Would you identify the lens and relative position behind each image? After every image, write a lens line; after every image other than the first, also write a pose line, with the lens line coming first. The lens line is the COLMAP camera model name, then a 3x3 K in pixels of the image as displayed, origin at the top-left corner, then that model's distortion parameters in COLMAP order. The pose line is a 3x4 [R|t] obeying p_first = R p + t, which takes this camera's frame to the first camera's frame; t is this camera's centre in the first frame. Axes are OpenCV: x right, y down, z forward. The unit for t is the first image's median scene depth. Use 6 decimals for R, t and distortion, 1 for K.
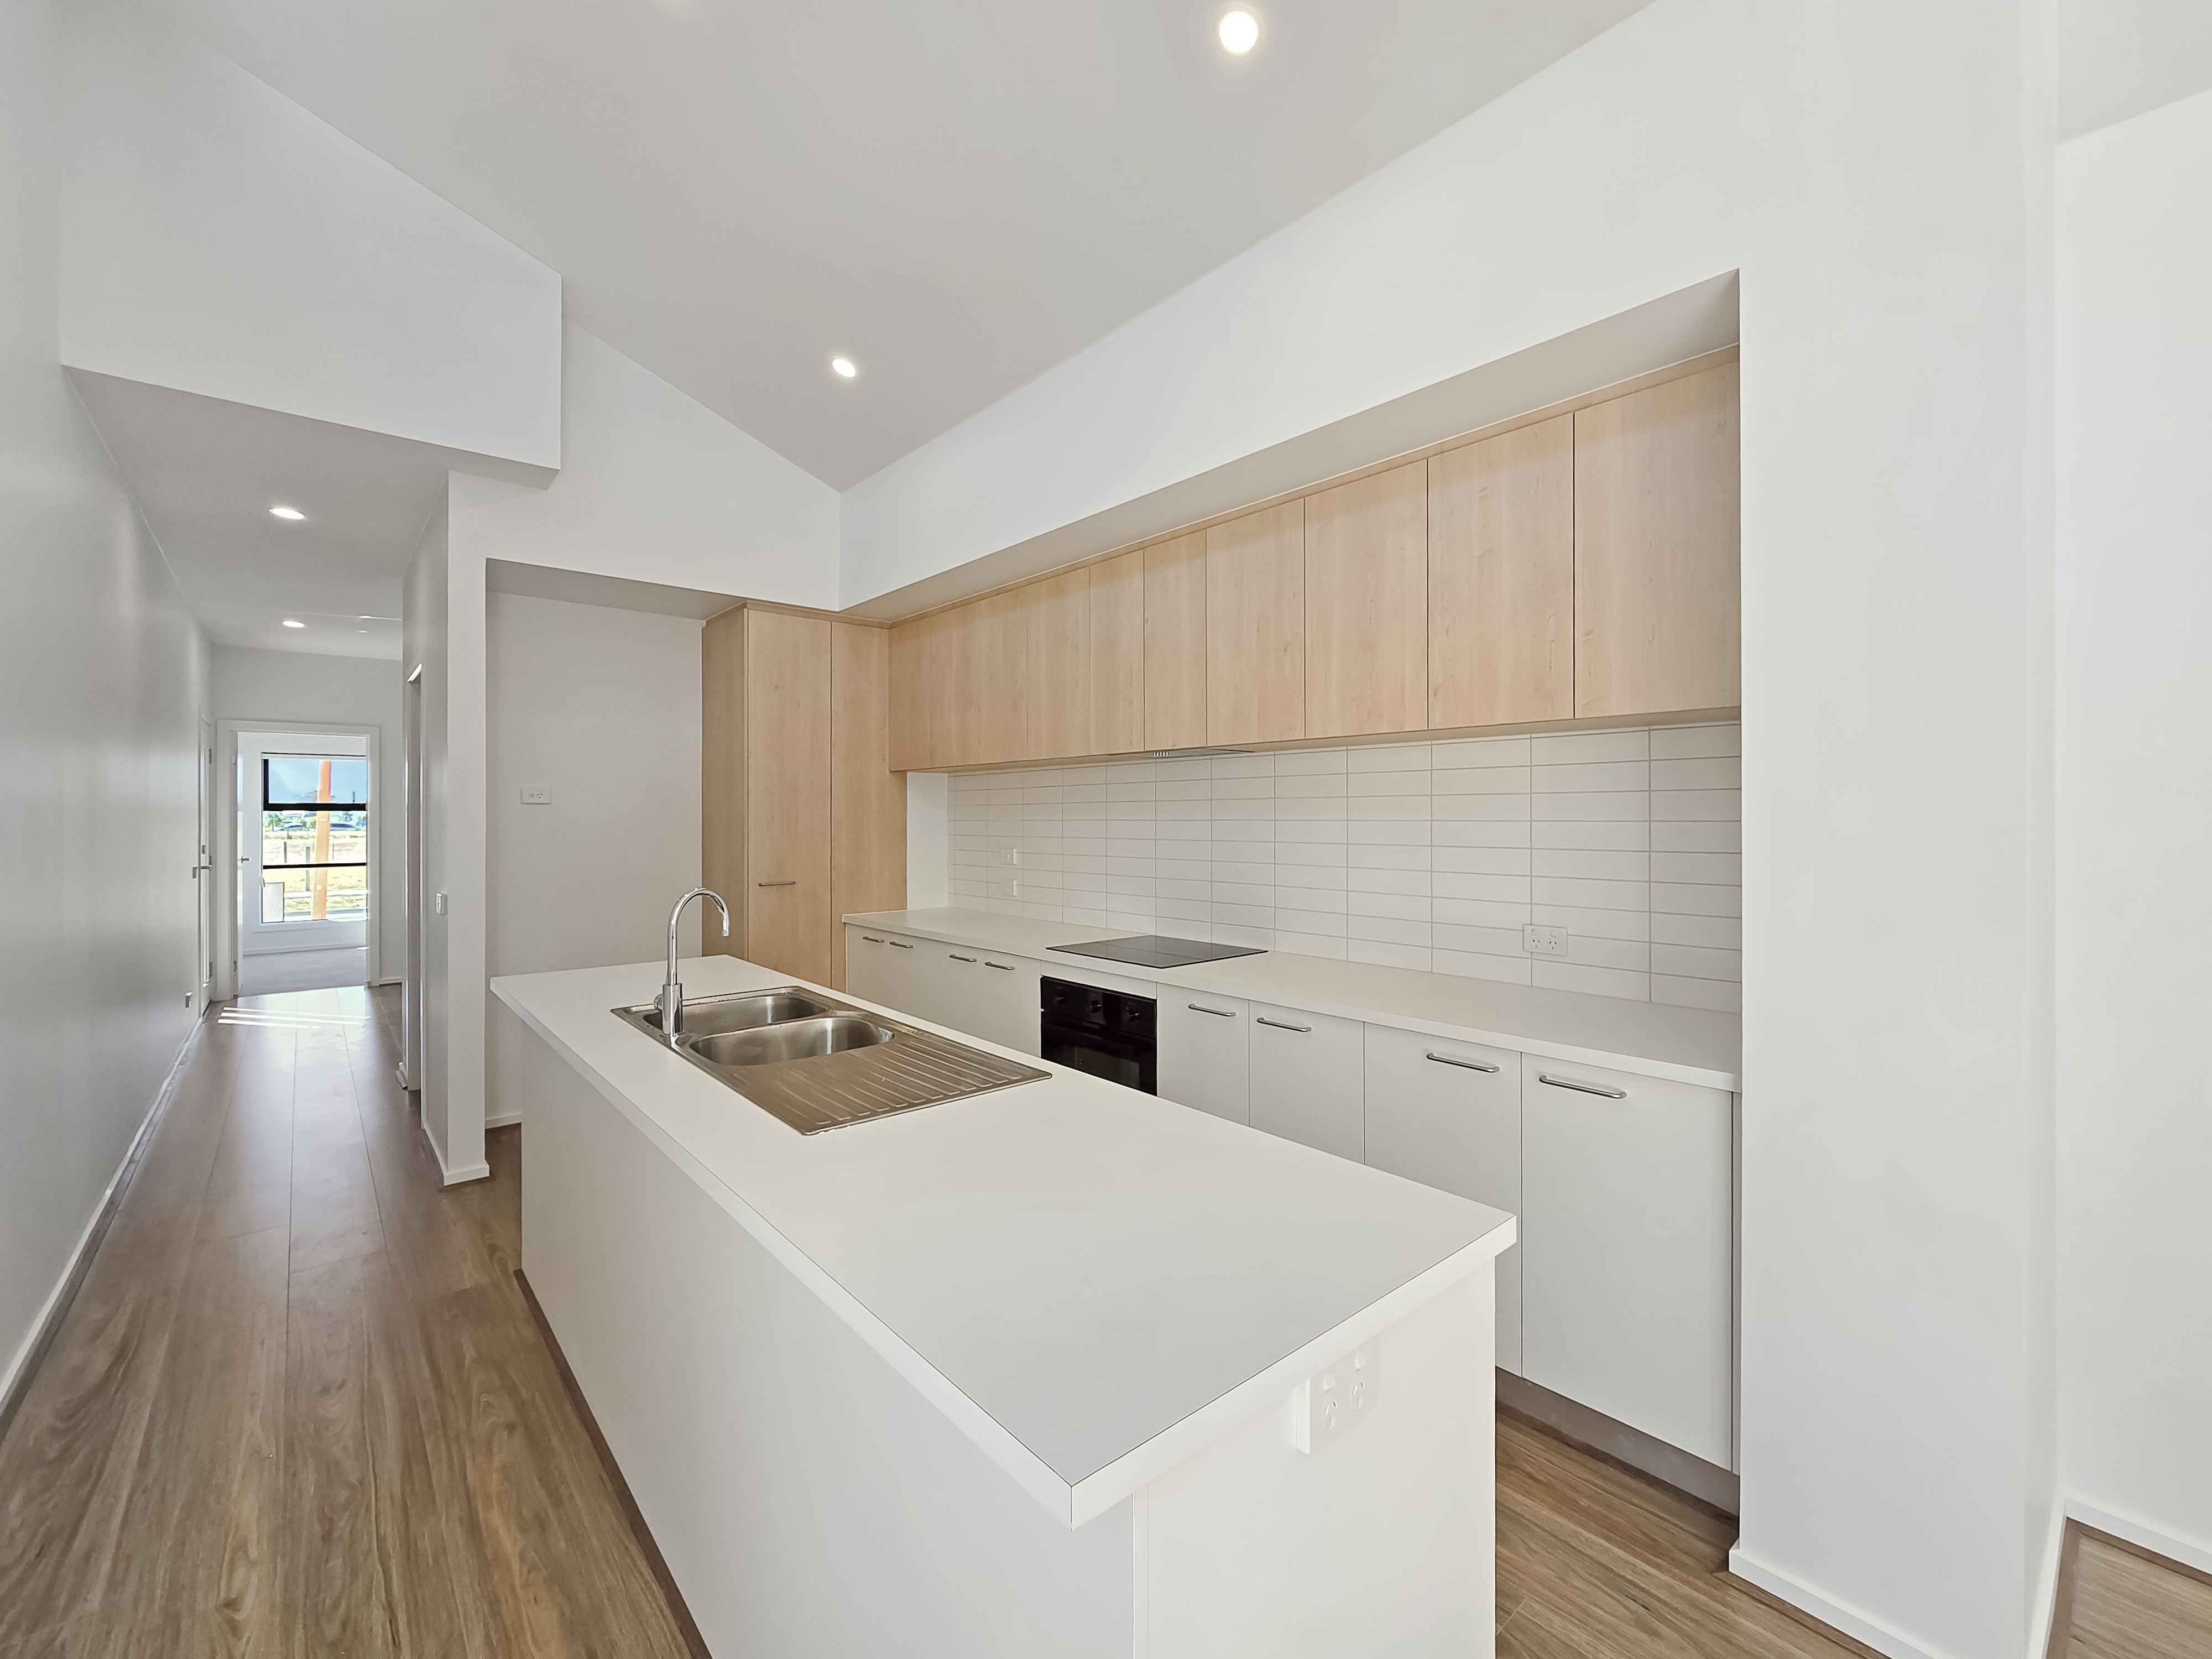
lens RADIAL K [[936.2, 0, 1106.0], [0, 936.2, 829.5], [0, 0, 1]] dist [-0.002692, -0.000662]
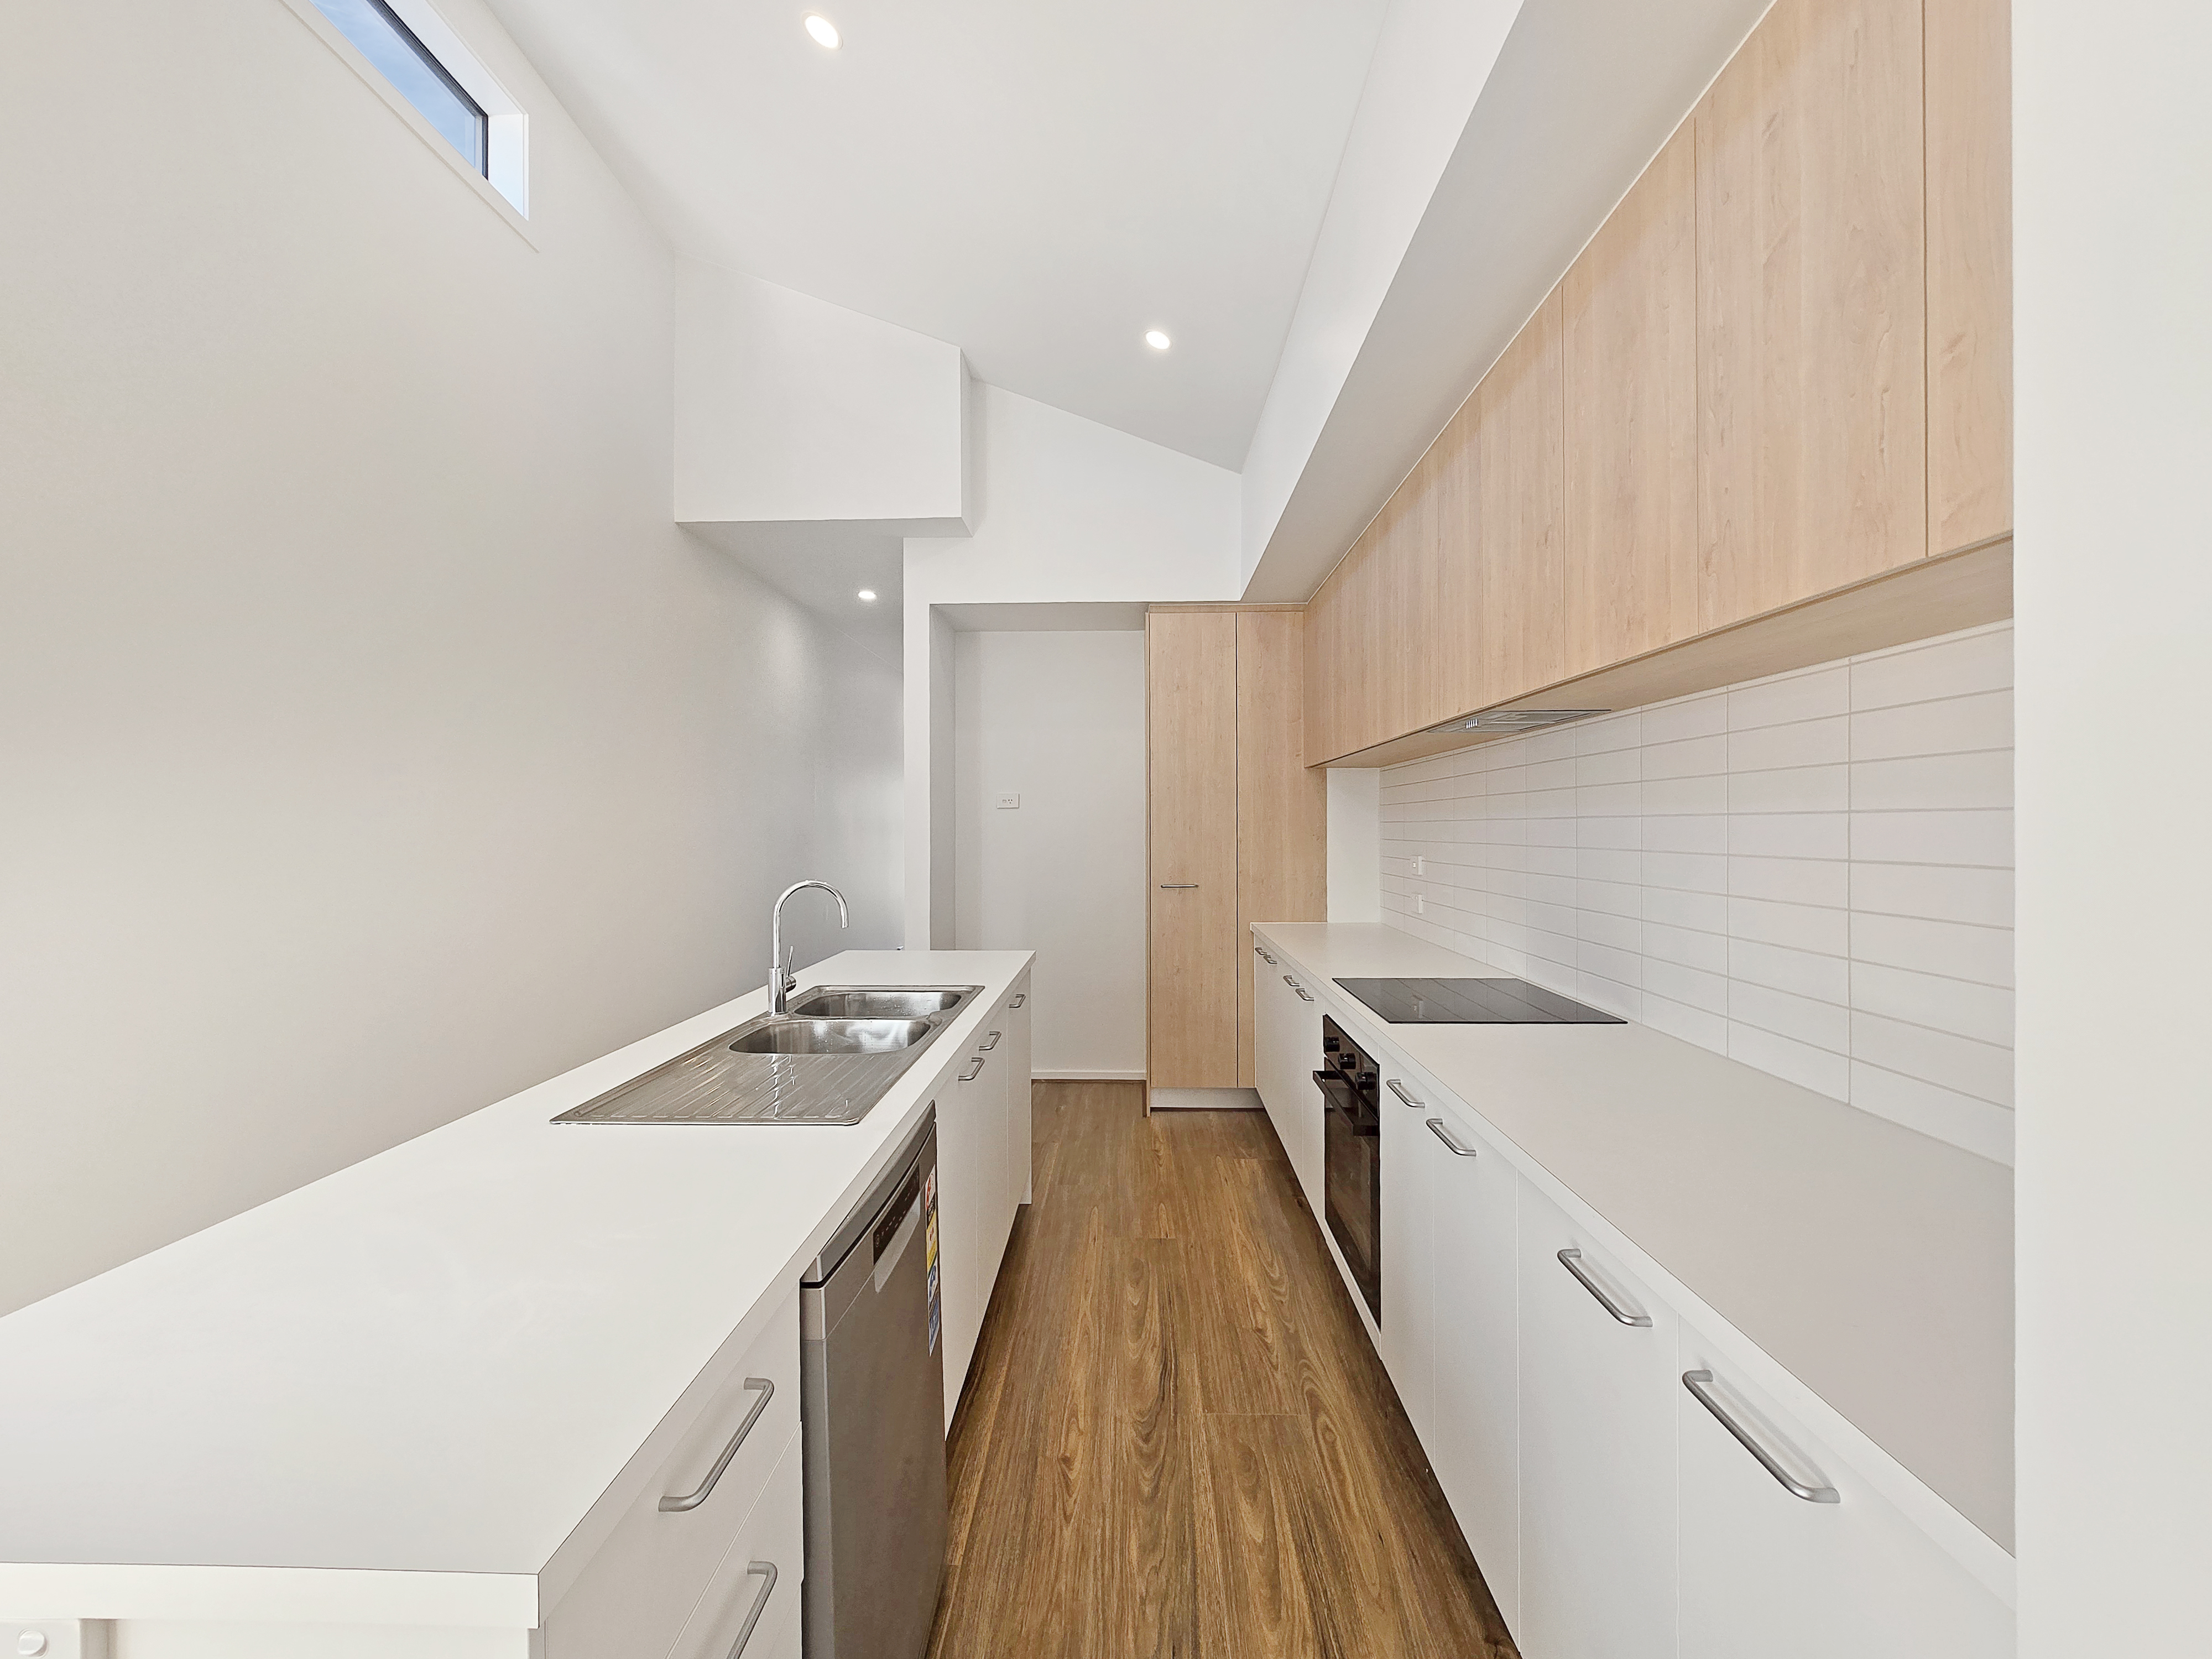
lens RADIAL K [[936.4, 0, 1106.0], [0, 936.4, 829.5], [0, 0, 1]] dist [0.016736, -0.000169]
pose [[0.728094, 0.001794, -0.685475, 0.271864], [-0.007360, 0.999959, -0.005201, 0.004098], [0.685438, 0.008832, 0.728078, 0.227130]]
